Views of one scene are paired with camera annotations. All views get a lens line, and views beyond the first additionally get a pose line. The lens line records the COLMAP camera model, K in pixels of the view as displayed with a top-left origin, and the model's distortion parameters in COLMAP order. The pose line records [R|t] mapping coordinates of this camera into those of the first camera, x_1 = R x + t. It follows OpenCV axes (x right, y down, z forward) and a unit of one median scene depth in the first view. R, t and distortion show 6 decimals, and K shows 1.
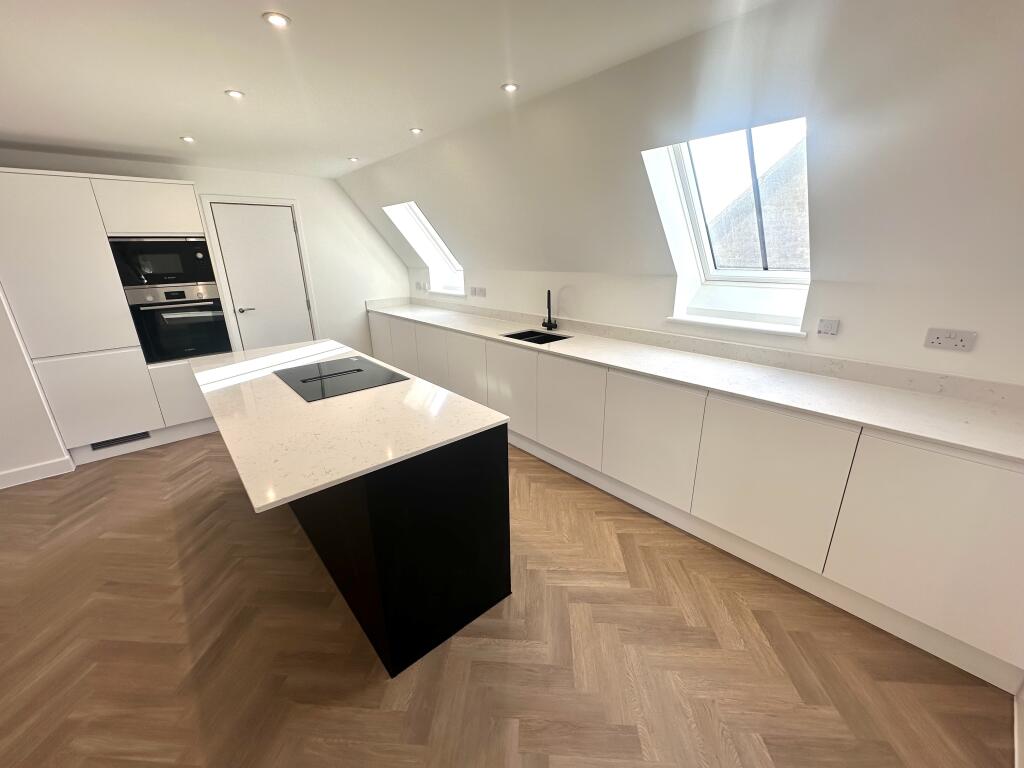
lens RADIAL K [[406.6, 0, 516.9], [0, 406.6, 382.4], [0, 0, 1]] dist [0.000495, 0.000123]
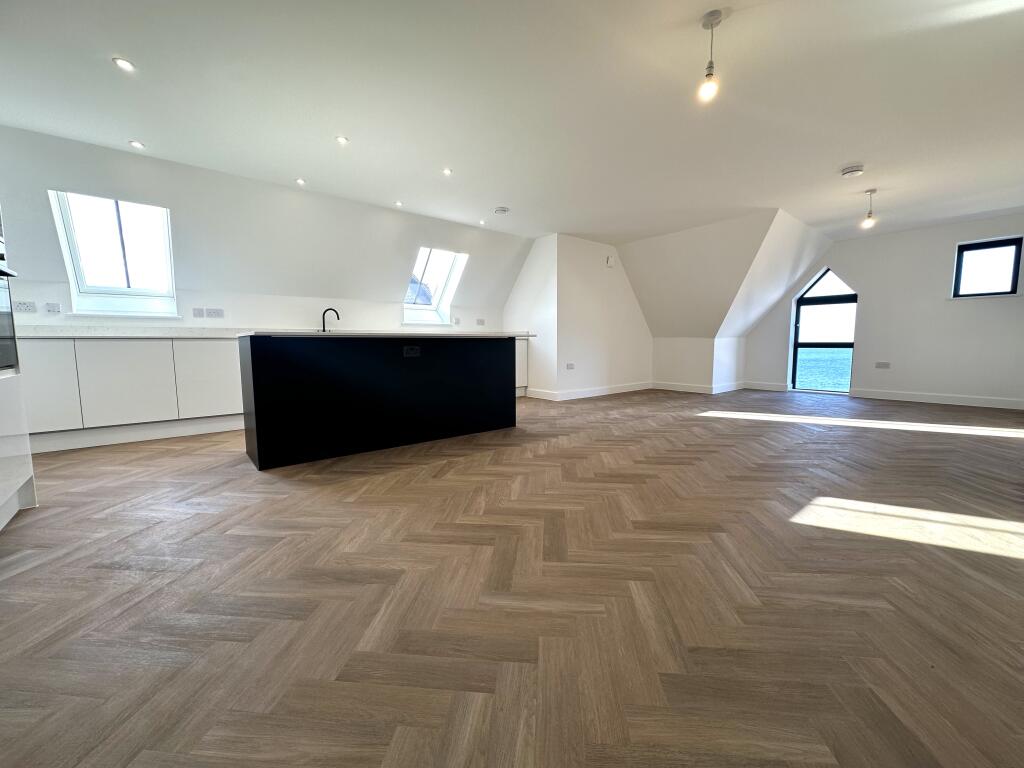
lens RADIAL K [[406.6, 0, 516.9], [0, 406.6, 382.4], [0, 0, 1]] dist [0.000495, 0.000123]
pose [[0.037080, -0.093265, 0.994951, -1.073707], [0.305386, 0.949063, 0.077583, 0.091445], [-0.951506, 0.300967, 0.063673, 0.276065]]
